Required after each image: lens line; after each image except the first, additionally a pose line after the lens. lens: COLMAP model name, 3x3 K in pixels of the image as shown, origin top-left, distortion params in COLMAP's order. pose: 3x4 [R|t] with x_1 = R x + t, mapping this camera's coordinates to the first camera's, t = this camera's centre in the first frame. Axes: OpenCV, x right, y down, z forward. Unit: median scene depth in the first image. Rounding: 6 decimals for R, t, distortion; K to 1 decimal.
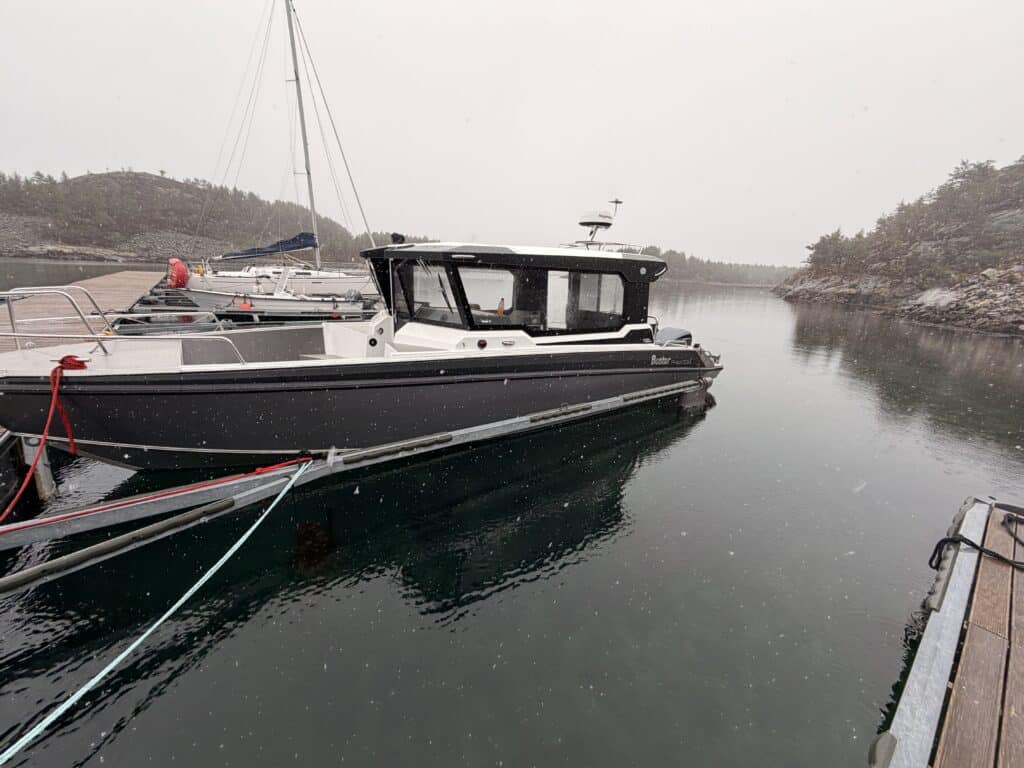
lens RADIAL K [[405.6, 0, 512.7], [0, 405.6, 385.9], [0, 0, 1]] dist [-0.004034, 0.000632]
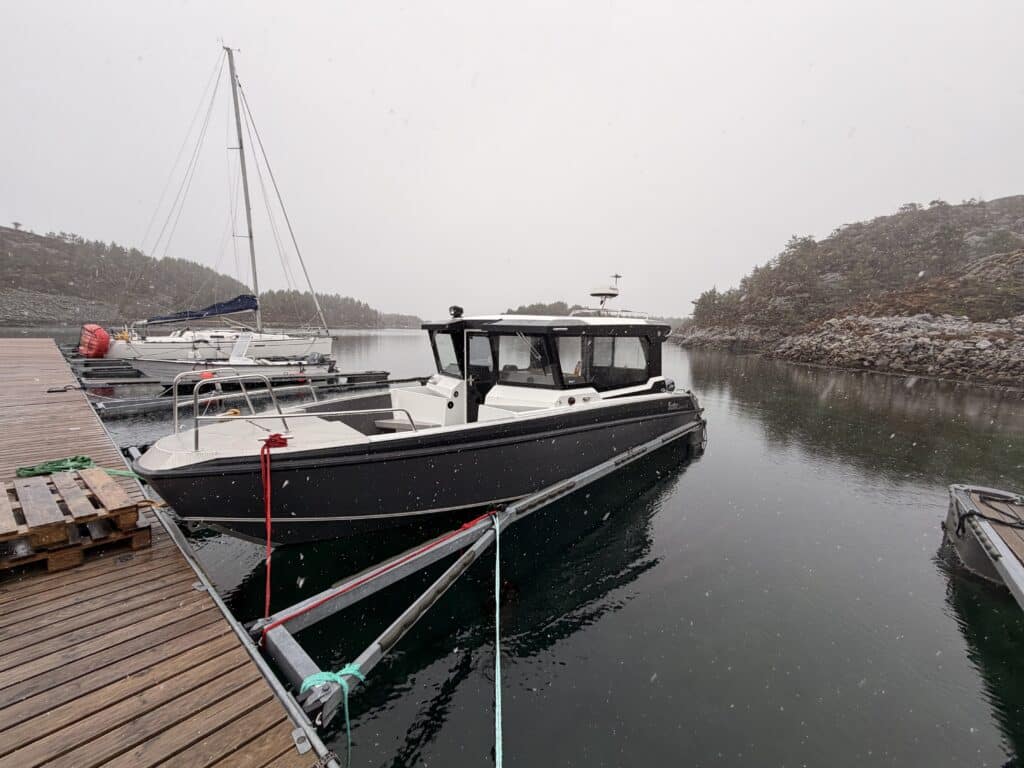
lens RADIAL K [[405.6, 0, 512.1], [0, 405.6, 385.8], [0, 0, 1]] dist [-0.004034, 0.000632]
pose [[0.978910, -0.048929, 0.198345, -0.118167], [0.073969, 0.989909, -0.120870, -0.004501], [-0.190429, 0.132992, 0.972651, -0.026340]]
